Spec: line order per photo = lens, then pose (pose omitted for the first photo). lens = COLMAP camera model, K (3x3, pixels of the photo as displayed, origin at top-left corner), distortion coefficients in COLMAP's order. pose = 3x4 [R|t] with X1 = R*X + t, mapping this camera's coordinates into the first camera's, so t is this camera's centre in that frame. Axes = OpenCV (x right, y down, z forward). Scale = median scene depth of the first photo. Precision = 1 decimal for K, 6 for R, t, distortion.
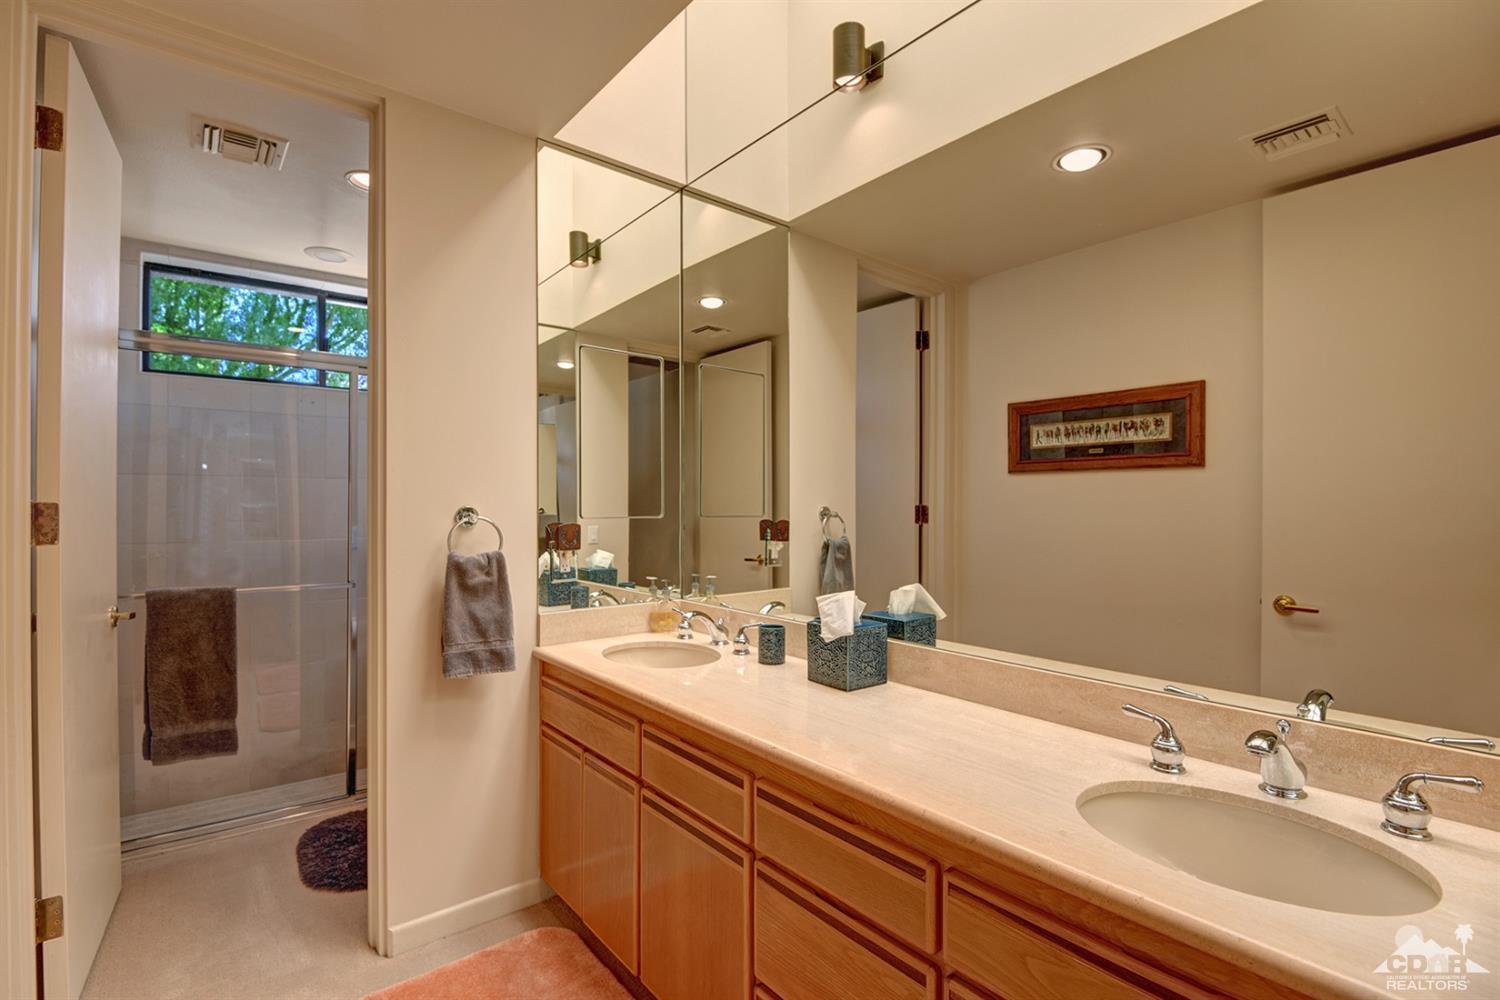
lens RADIAL K [[703.2, 0, 752.8], [0, 703.2, 498.3], [0, 0, 1]] dist [-0.003303, -0.007810]
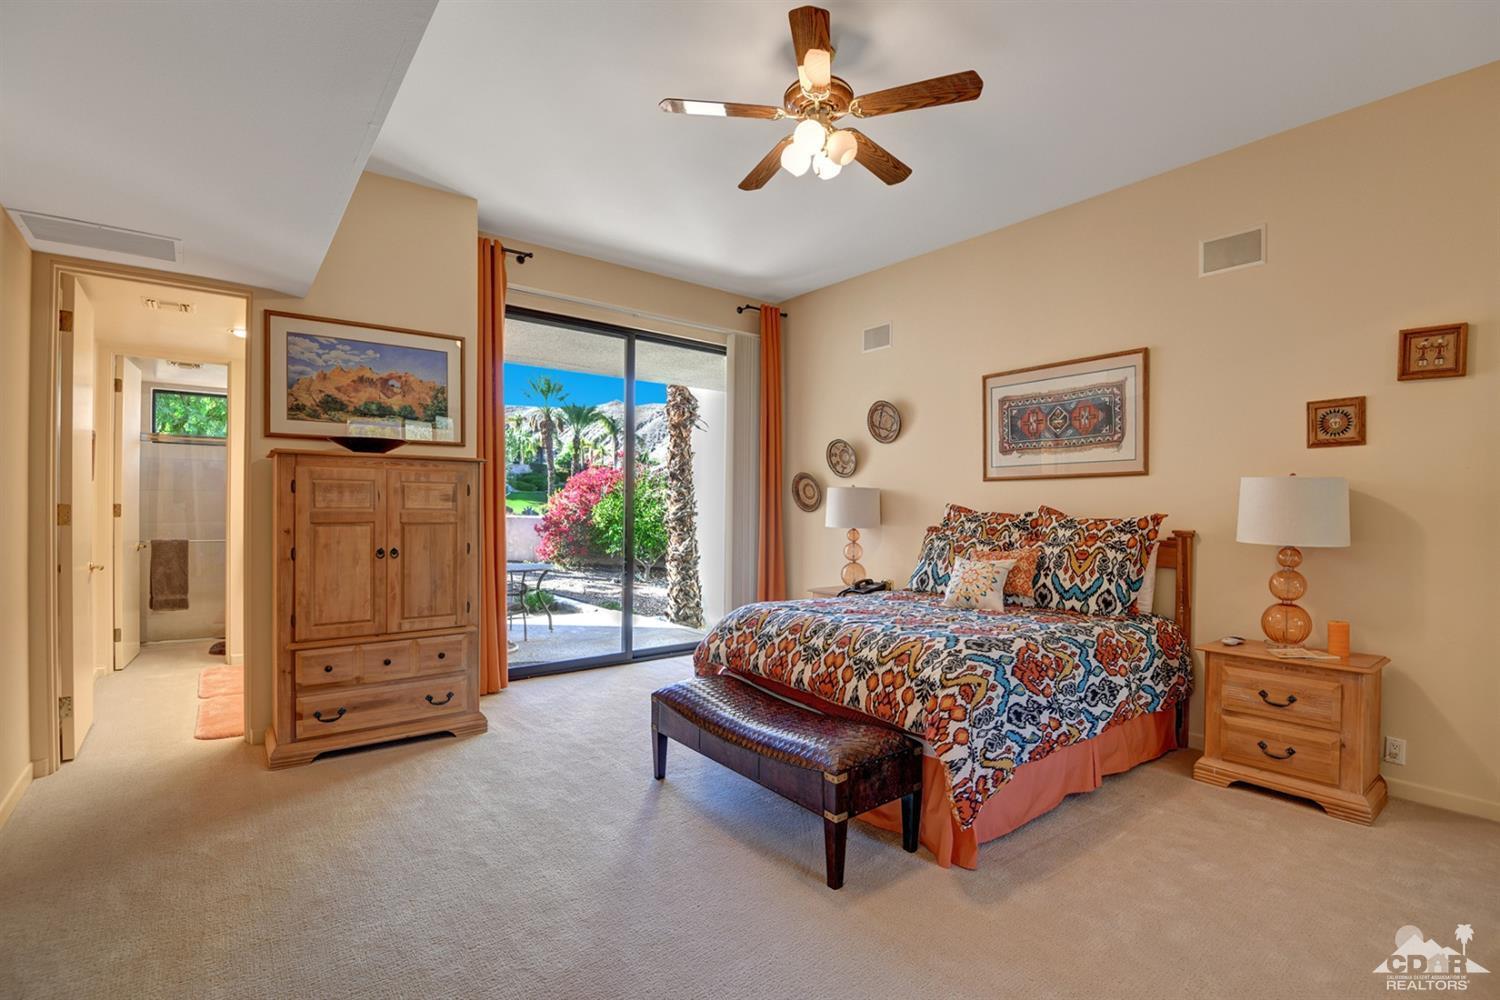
lens RADIAL K [[703.2, 0, 747.1], [0, 703.2, 507.1], [0, 0, 1]] dist [-0.003303, -0.007810]
pose [[0.999729, -0.000544, -0.023273, 1.301334], [0.000478, 0.999996, -0.002839, 0.022156], [0.023274, 0.002827, 0.999725, -1.428018]]
